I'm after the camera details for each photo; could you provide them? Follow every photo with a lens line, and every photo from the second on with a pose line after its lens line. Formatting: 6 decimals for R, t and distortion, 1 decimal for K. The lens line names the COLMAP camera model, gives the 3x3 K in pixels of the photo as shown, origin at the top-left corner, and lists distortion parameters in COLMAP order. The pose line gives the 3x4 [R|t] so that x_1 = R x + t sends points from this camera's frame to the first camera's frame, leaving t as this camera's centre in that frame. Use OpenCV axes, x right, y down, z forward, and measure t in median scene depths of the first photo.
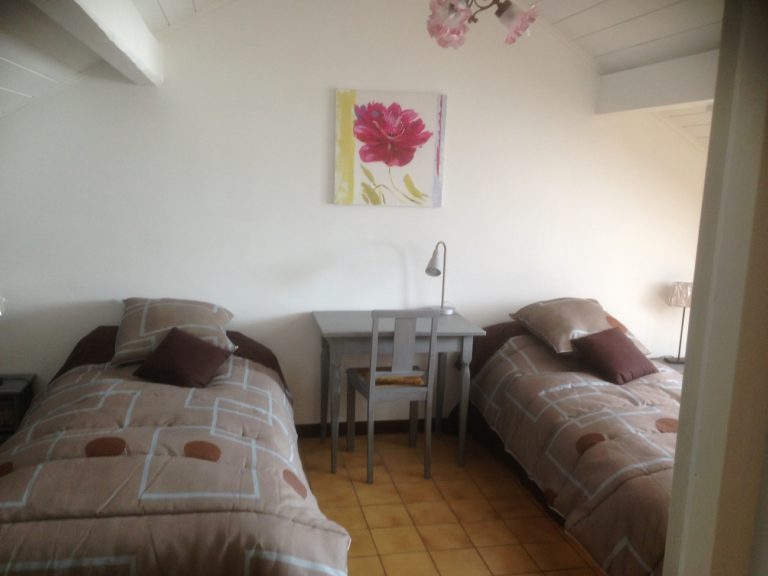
lens RADIAL K [[683.9, 0, 384.0], [0, 683.9, 288.0], [0, 0, 1]] dist [0.135179, -0.214501]
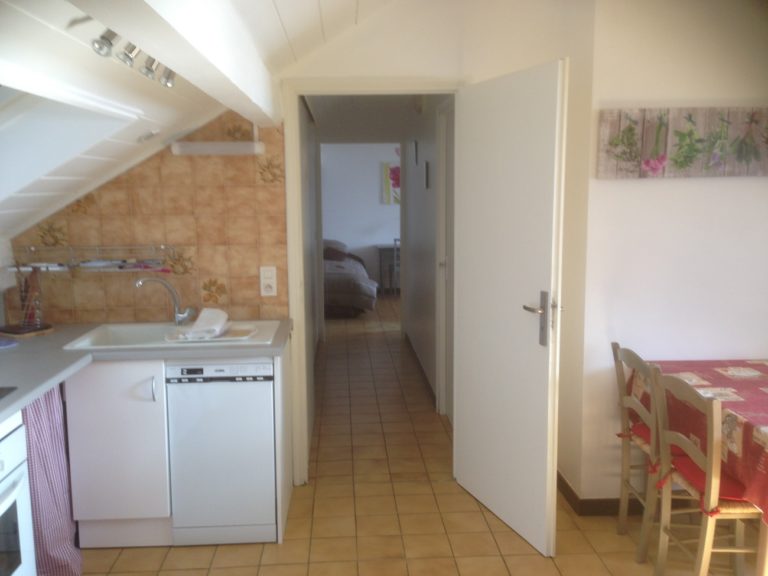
lens RADIAL K [[683.9, 0, 384.0], [0, 683.9, 288.0], [0, 0, 1]] dist [0.135179, -0.214501]
pose [[0.987525, -0.015648, -0.156680, 0.354892], [0.011125, 0.999497, -0.029702, 0.293380], [0.157066, 0.027589, 0.987203, -1.680223]]
